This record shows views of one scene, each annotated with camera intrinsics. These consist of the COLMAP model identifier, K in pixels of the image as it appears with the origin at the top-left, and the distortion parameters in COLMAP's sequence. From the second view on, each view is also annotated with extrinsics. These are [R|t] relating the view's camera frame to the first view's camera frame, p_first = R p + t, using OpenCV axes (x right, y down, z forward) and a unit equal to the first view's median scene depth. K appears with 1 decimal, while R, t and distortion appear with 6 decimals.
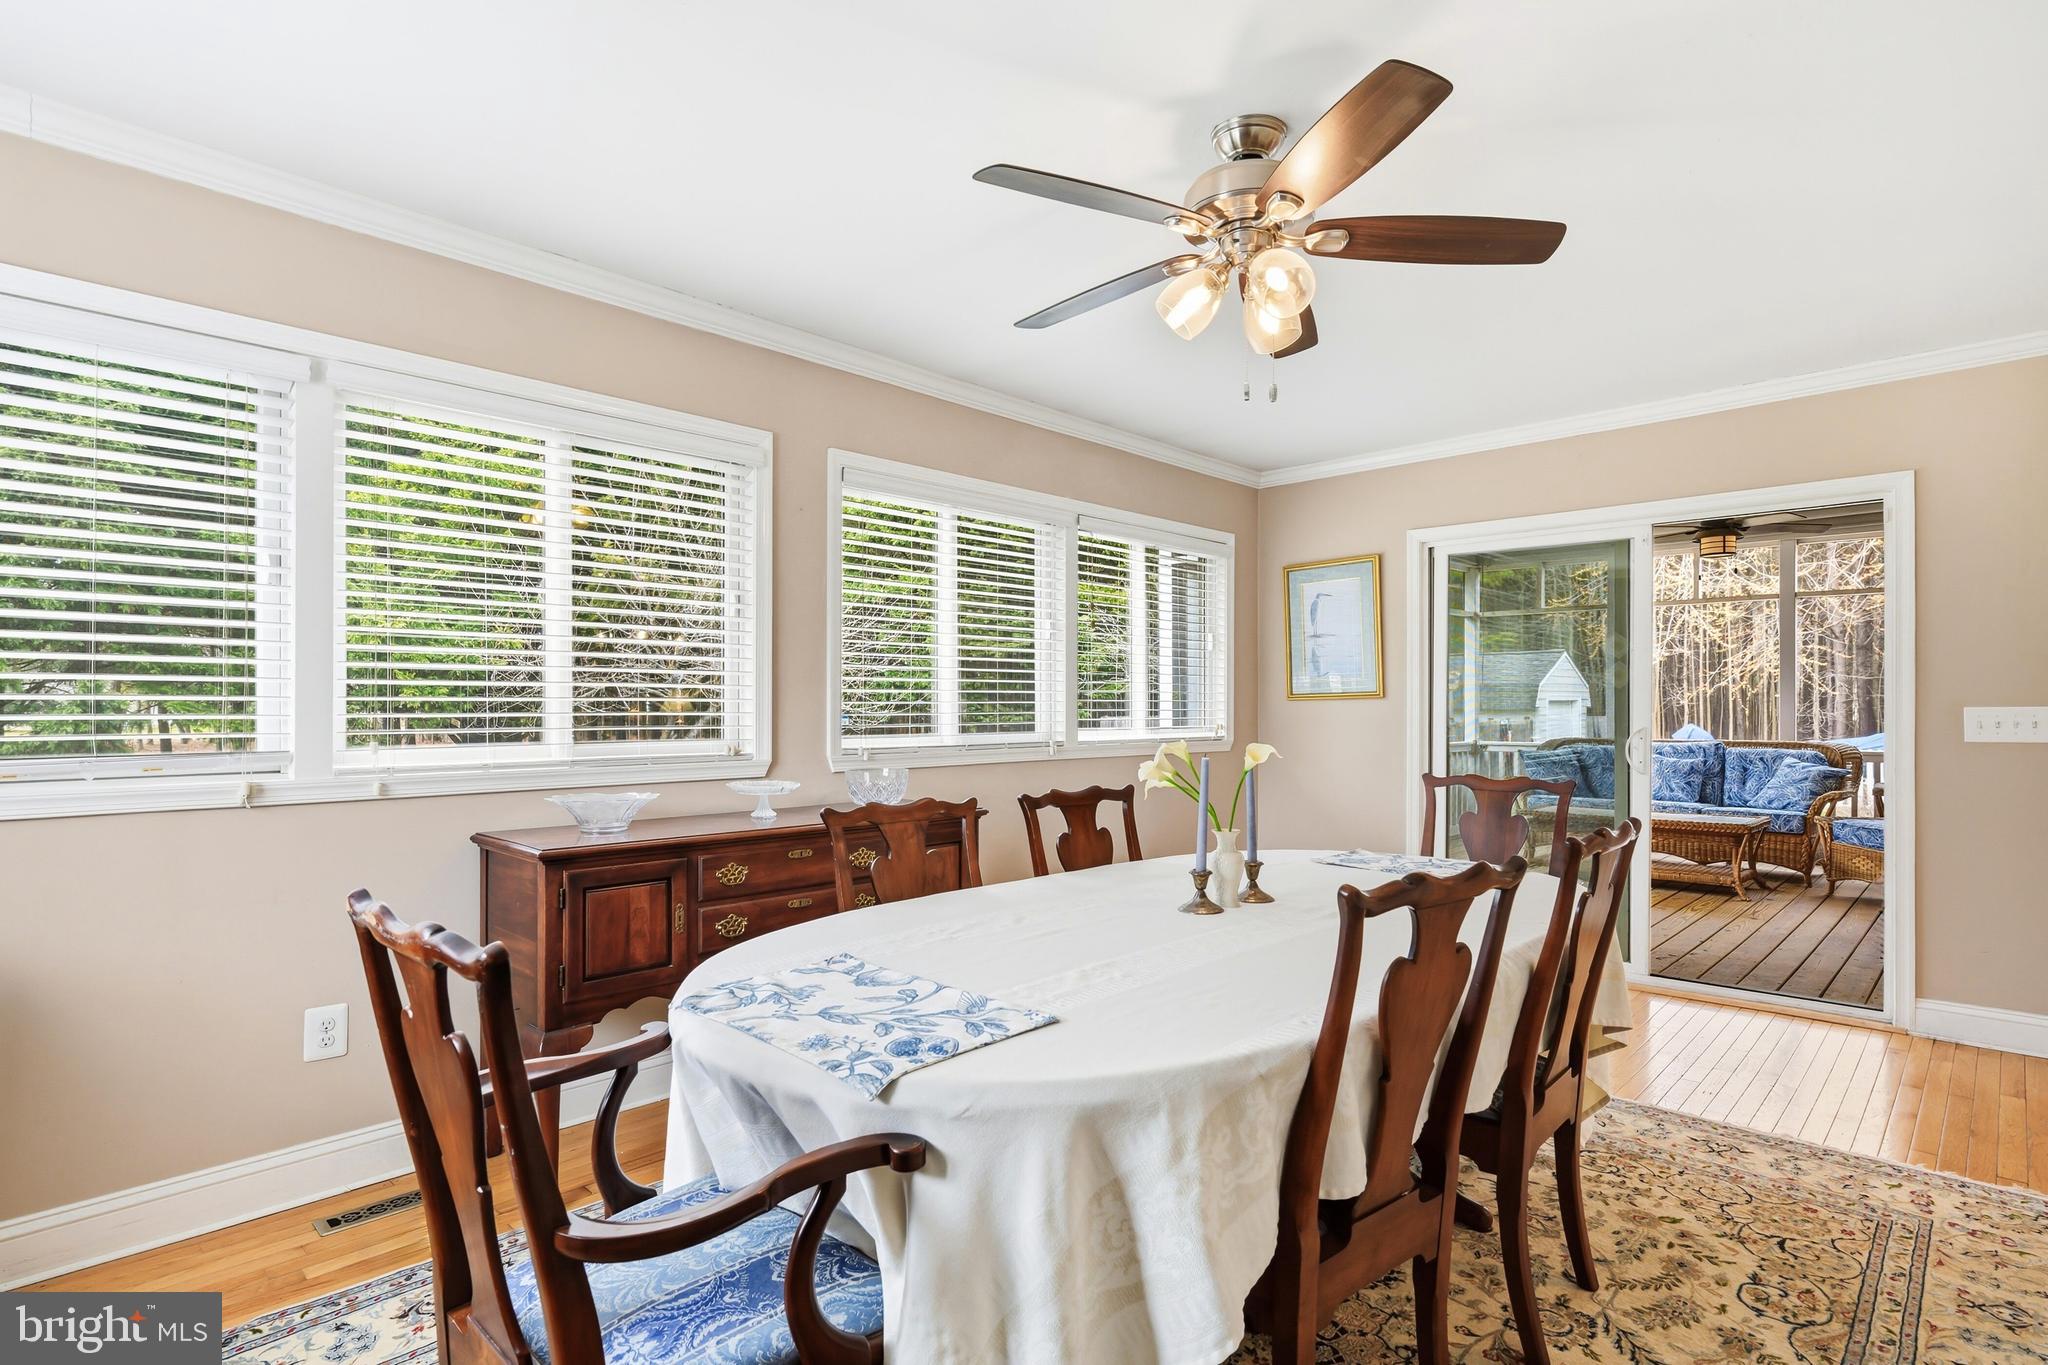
lens RADIAL K [[1047.1, 0, 1027.5], [0, 1047.1, 708.5], [0, 0, 1]] dist [-0.001640, -0.000194]
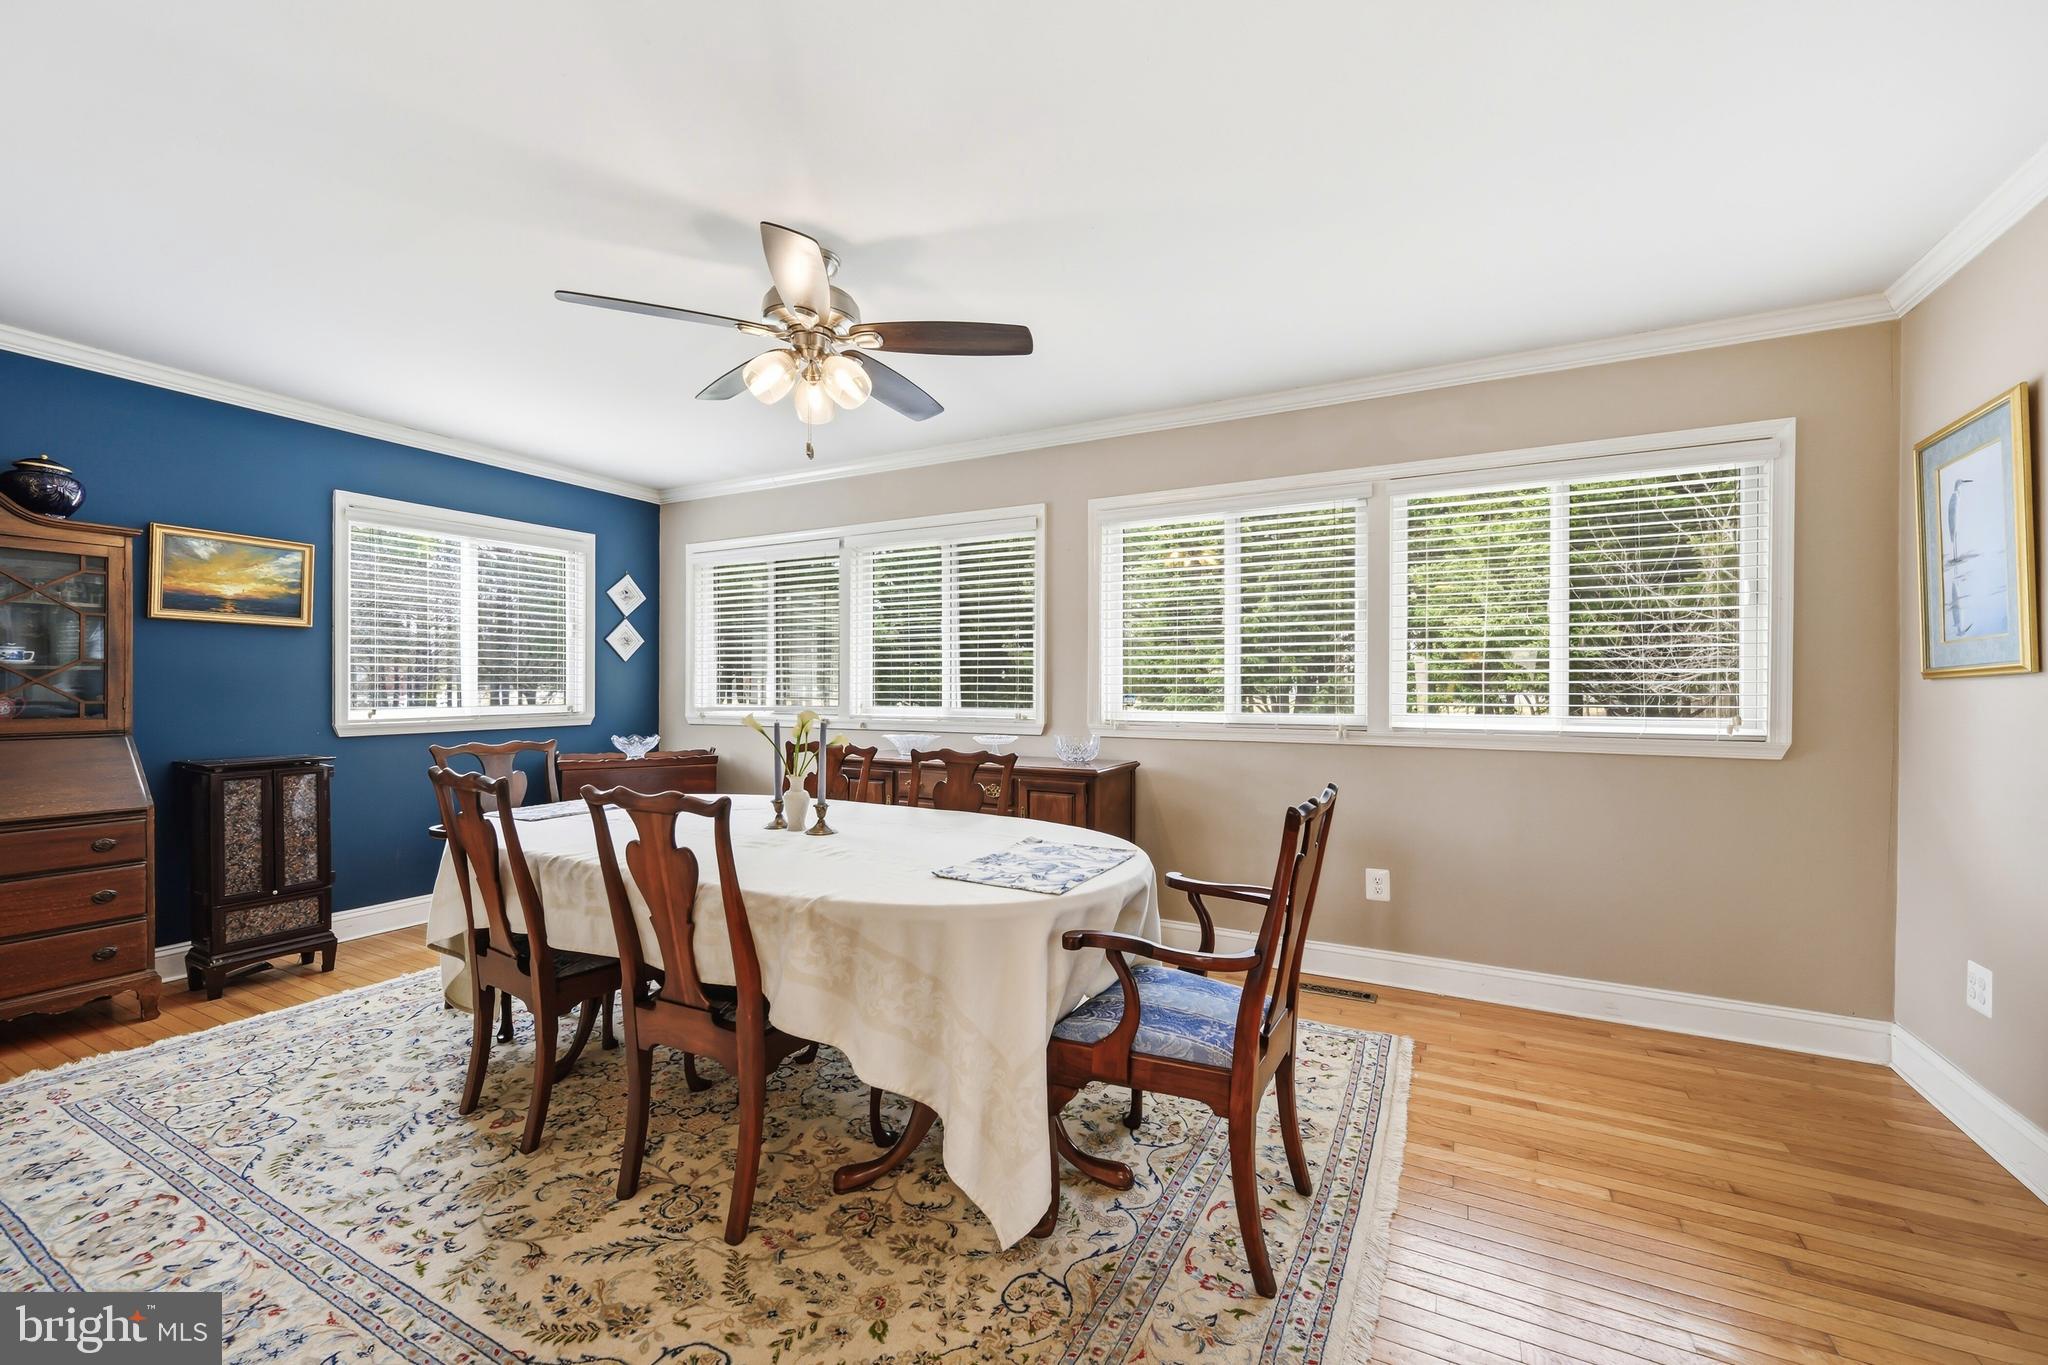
lens RADIAL K [[828.2, 0, 1028.5], [0, 828.2, 683.8], [0, 0, 1]] dist [-0.002072, -0.000365]
pose [[0.263877, -0.000371, -0.964556, 1.130672], [-0.003454, 0.999993, -0.001330, -0.007465], [0.964550, 0.003683, 0.263874, 0.845542]]
